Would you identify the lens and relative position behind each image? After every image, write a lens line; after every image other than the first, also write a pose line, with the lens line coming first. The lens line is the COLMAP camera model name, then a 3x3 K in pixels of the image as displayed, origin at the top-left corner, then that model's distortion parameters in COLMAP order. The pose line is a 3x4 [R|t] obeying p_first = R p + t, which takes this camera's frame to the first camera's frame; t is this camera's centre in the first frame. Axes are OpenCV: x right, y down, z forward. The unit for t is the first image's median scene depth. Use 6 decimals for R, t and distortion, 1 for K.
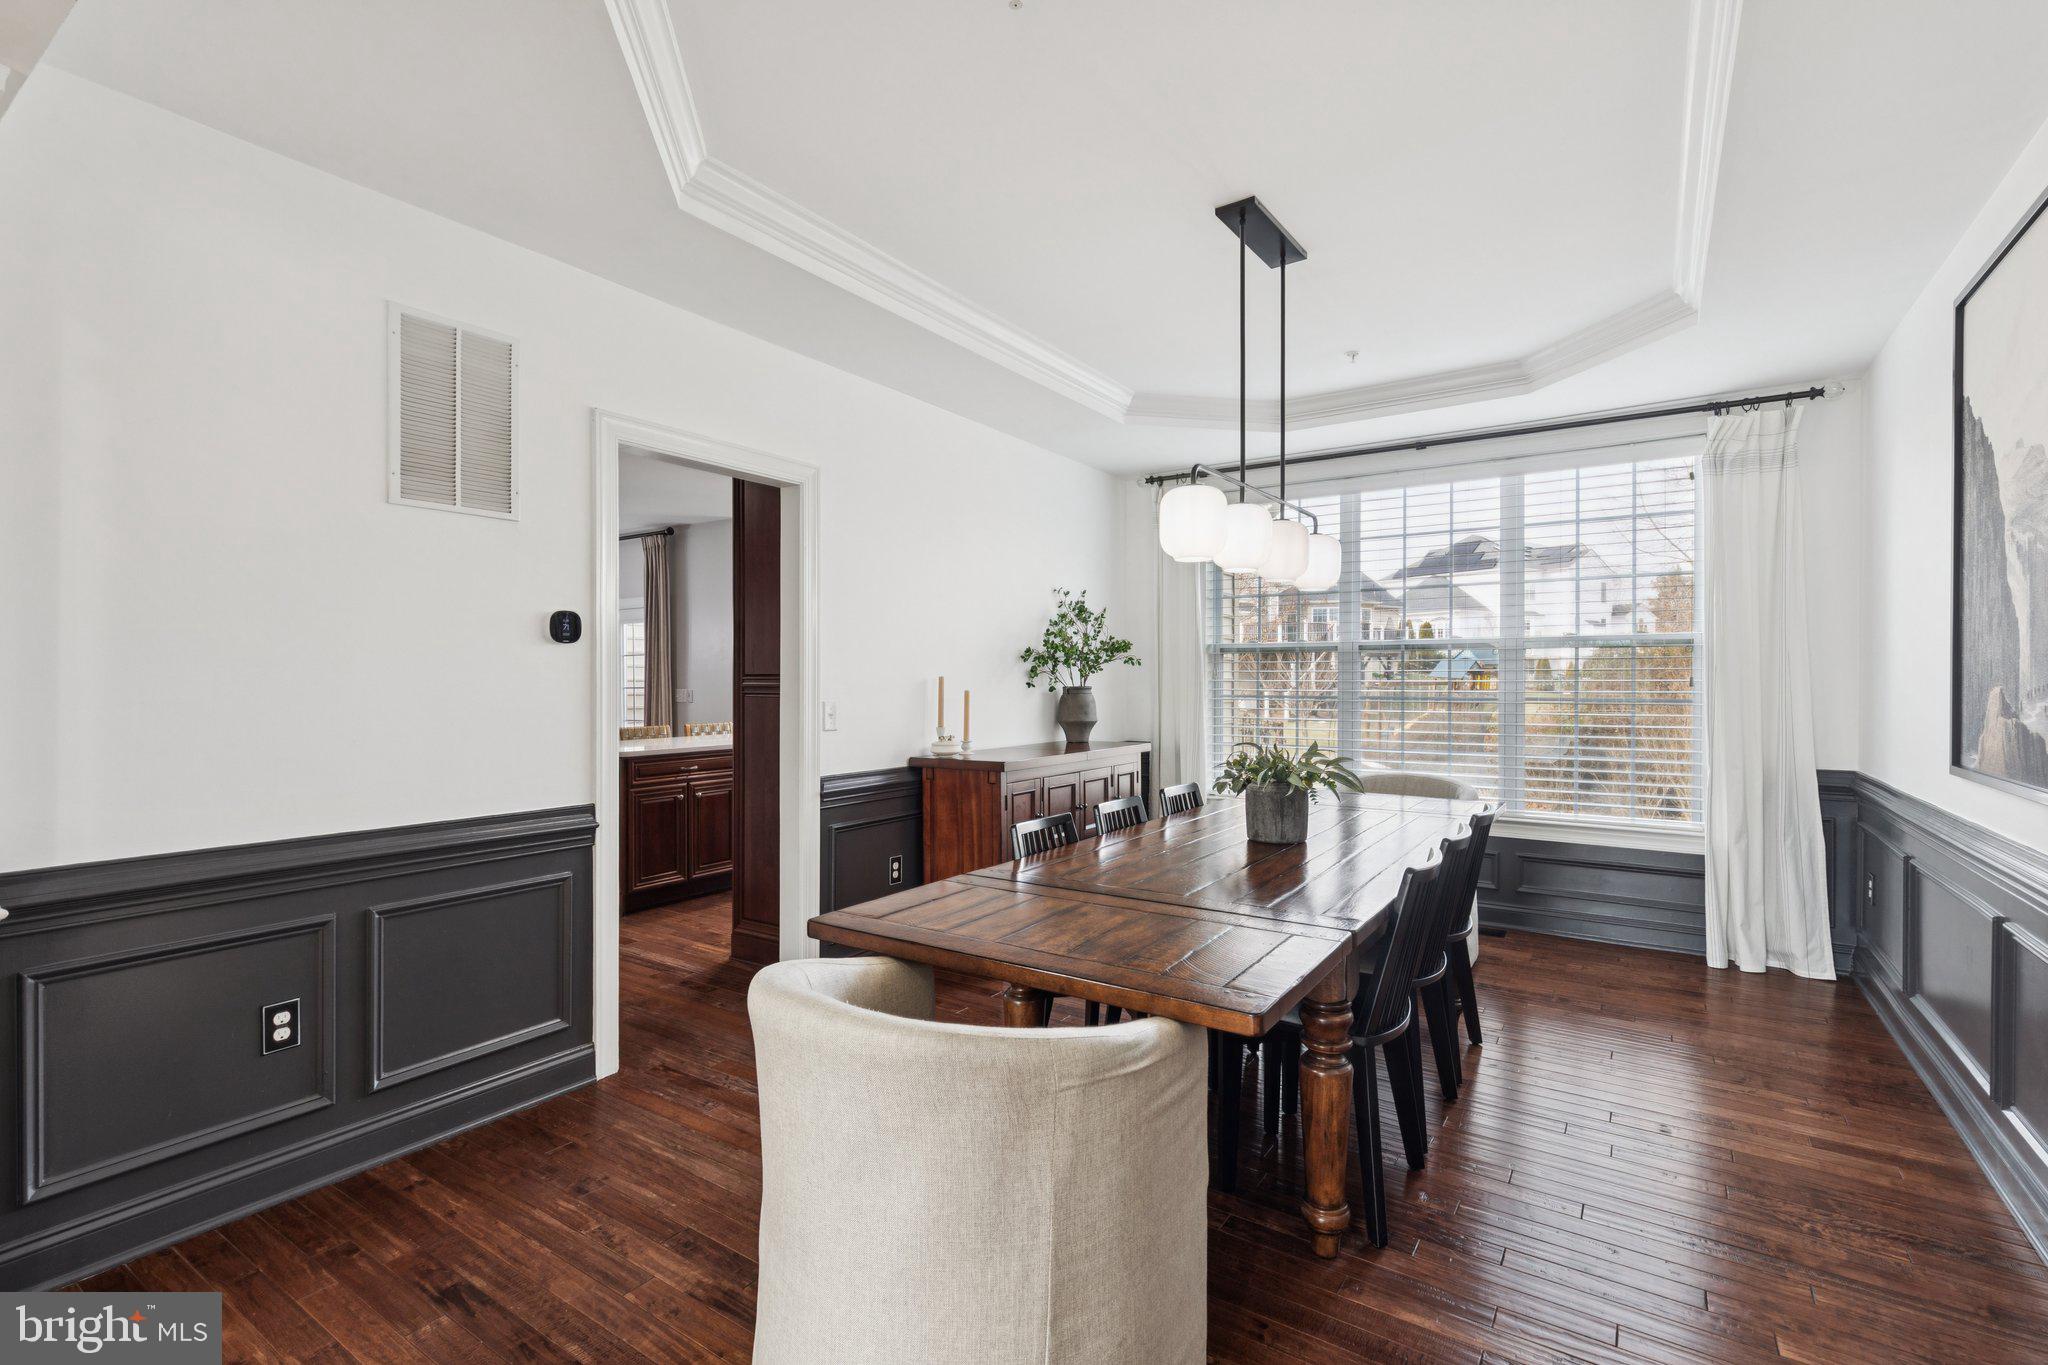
lens RADIAL K [[924.0, 0, 1030.7], [0, 924.0, 679.9], [0, 0, 1]] dist [0.005513, -0.000229]
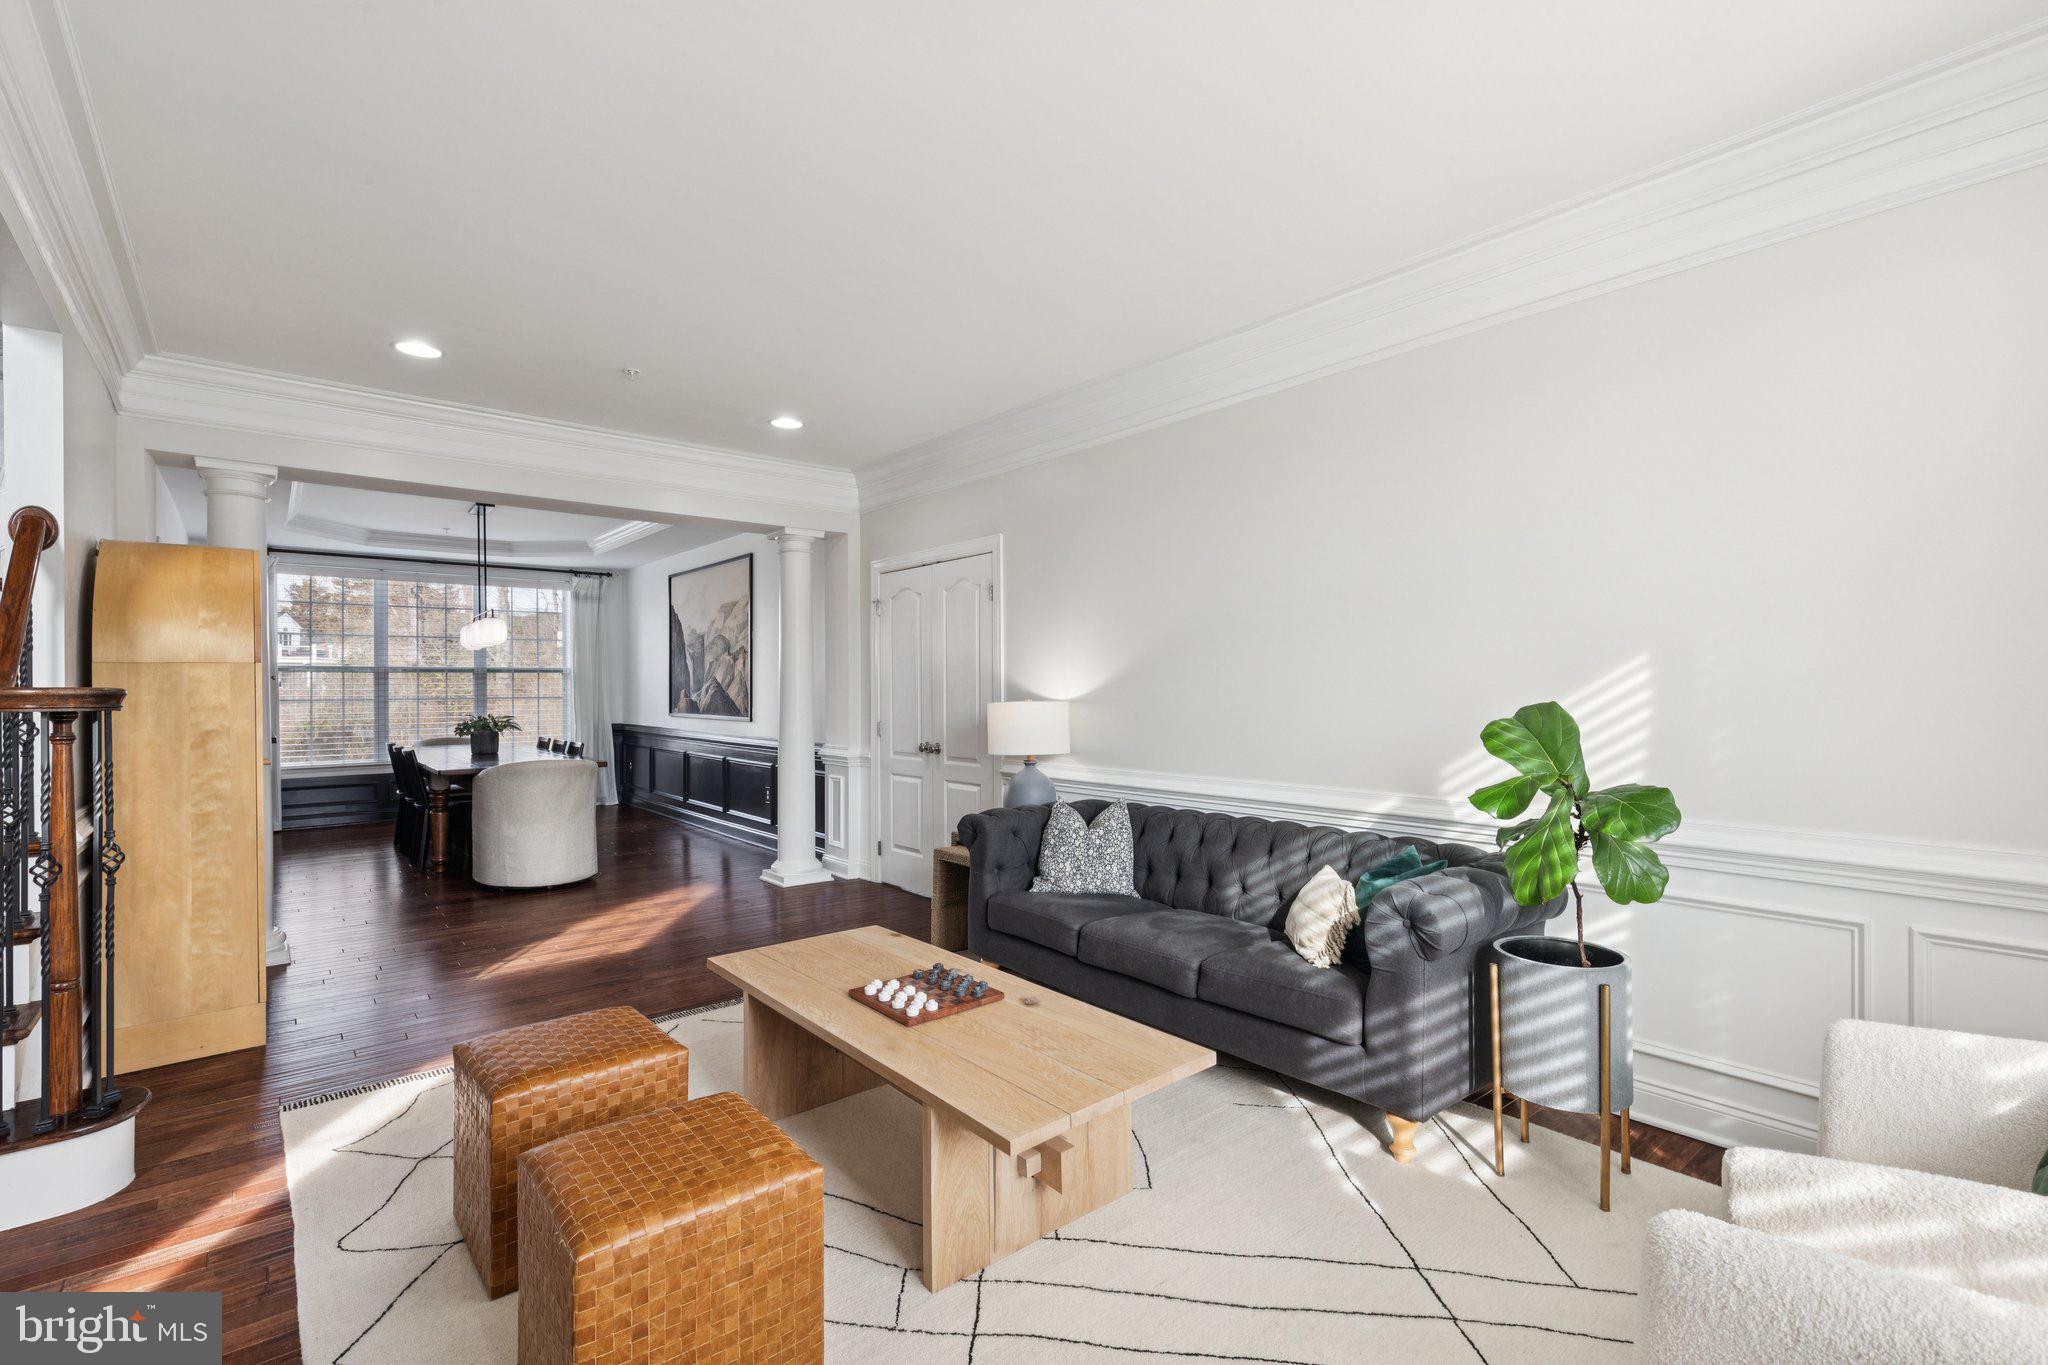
lens RADIAL K [[924.0, 0, 1028.2], [0, 924.0, 683.5], [0, 0, 1]] dist [0.005513, -0.000229]
pose [[0.272536, -0.002545, 0.962142, -1.523514], [0.003827, 0.999991, 0.001561, -0.011525], [-0.962138, 0.003256, 0.272543, -0.948432]]
